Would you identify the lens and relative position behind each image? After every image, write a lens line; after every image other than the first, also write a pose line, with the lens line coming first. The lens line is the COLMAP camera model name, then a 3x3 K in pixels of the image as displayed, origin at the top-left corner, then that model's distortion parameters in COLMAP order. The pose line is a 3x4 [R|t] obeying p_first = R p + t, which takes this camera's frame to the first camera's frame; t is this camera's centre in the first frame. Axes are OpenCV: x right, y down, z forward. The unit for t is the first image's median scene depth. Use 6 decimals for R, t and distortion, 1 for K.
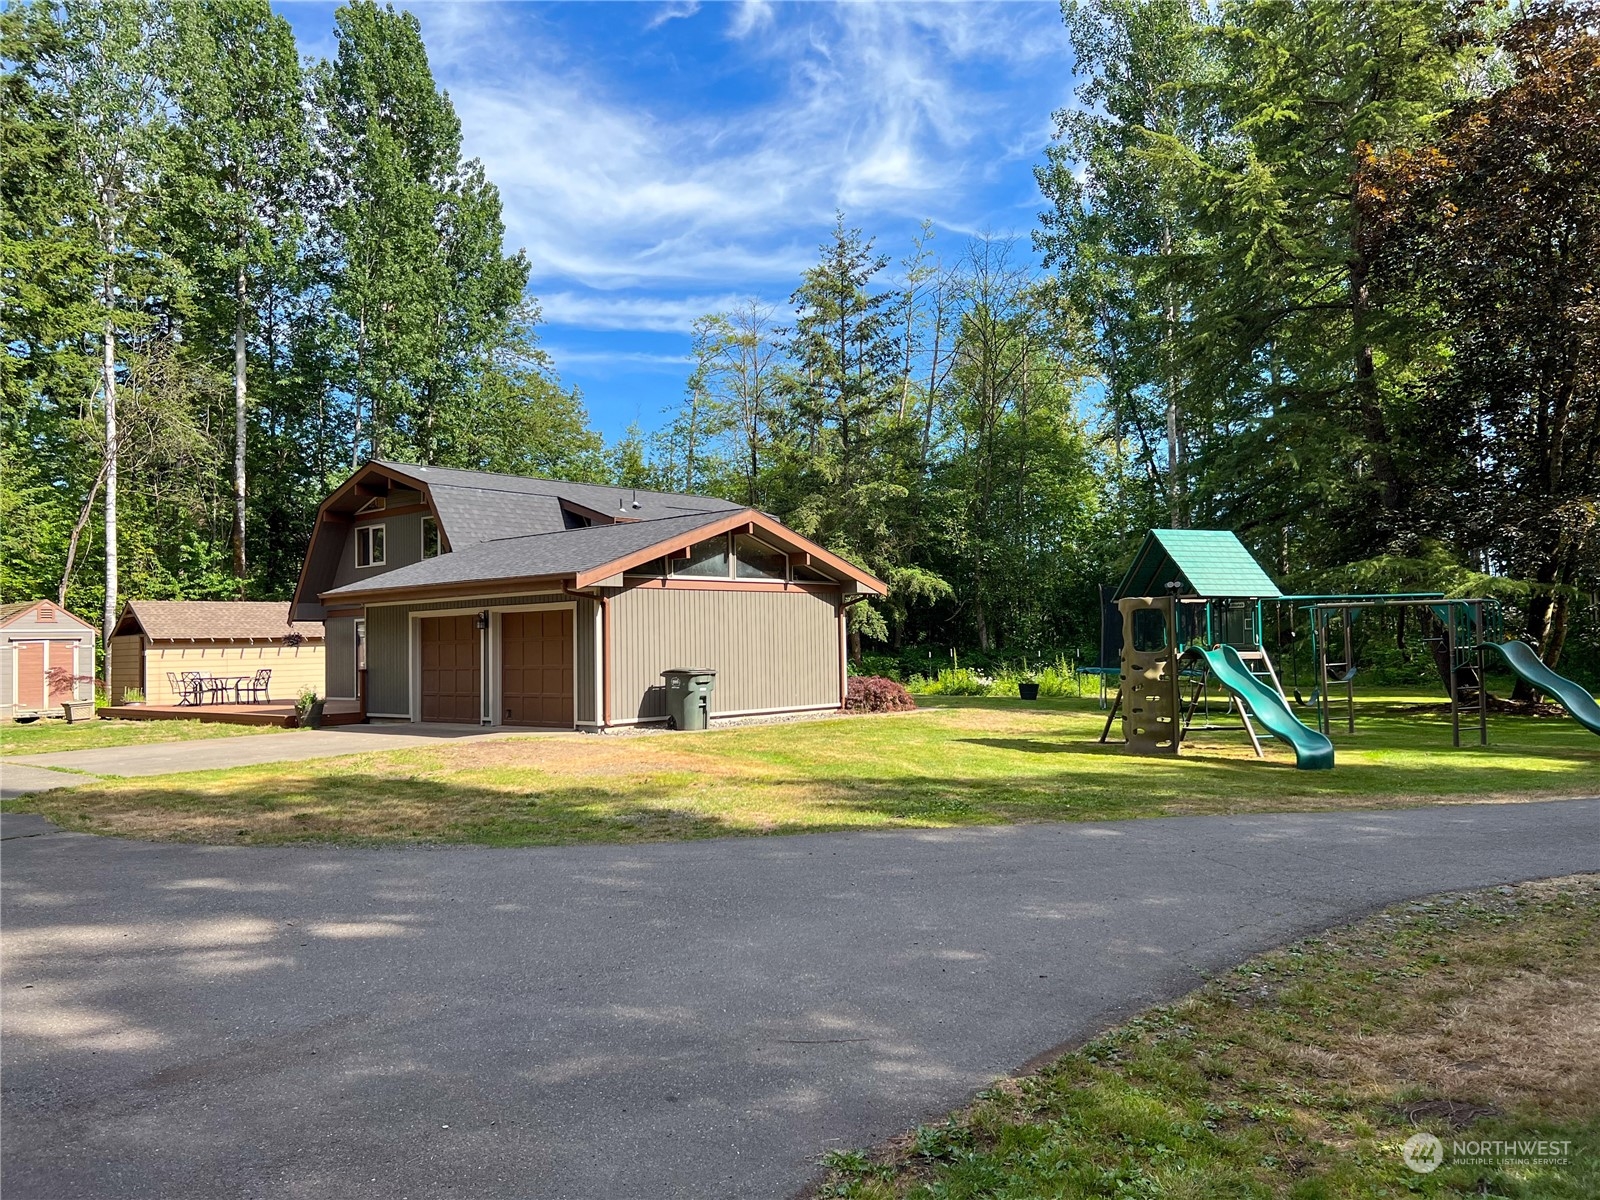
lens RADIAL K [[1225.4, 0, 817.9], [0, 1225.4, 568.0], [0, 0, 1]] dist [0.039658, -0.054718]
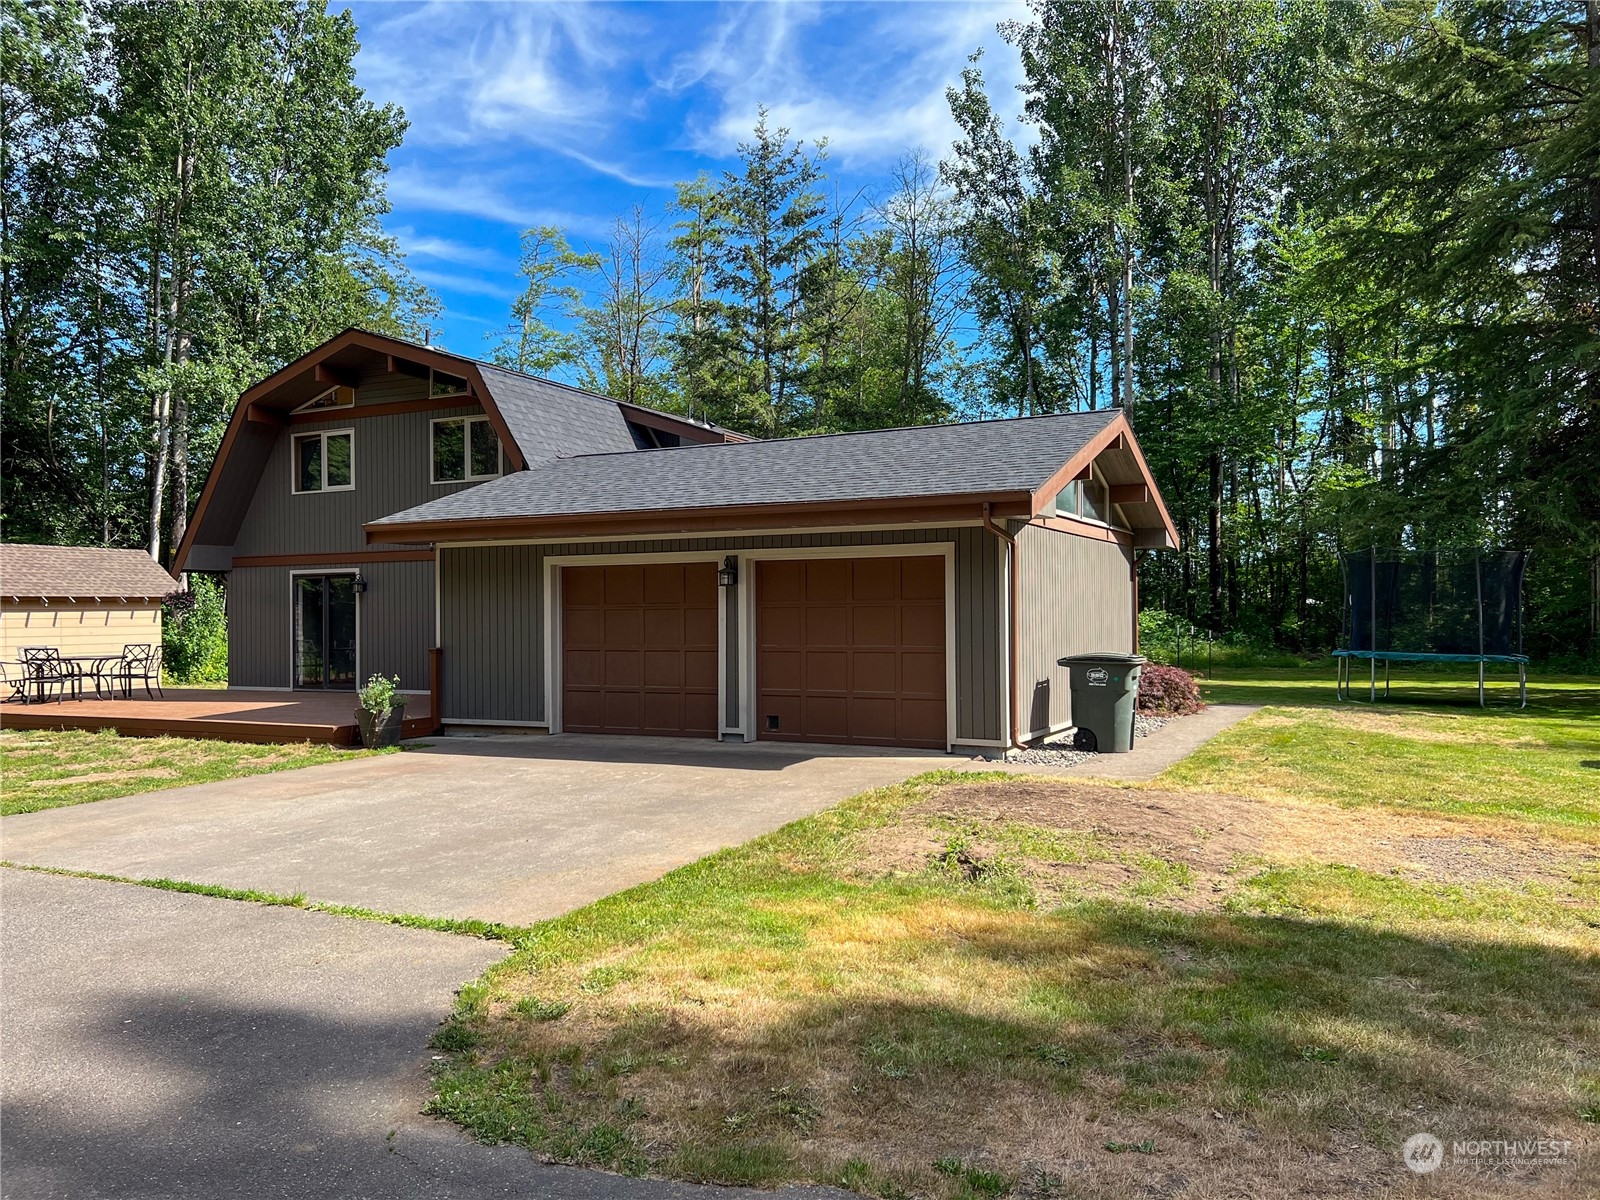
lens RADIAL K [[1225.4, 0, 810.4], [0, 1225.4, 582.5], [0, 0, 1]] dist [0.039658, -0.054718]
pose [[0.965930, 0.021458, 0.257911, -0.312716], [-0.029269, 0.999221, 0.026484, 0.024814], [-0.257142, -0.033130, 0.965806, 0.321989]]
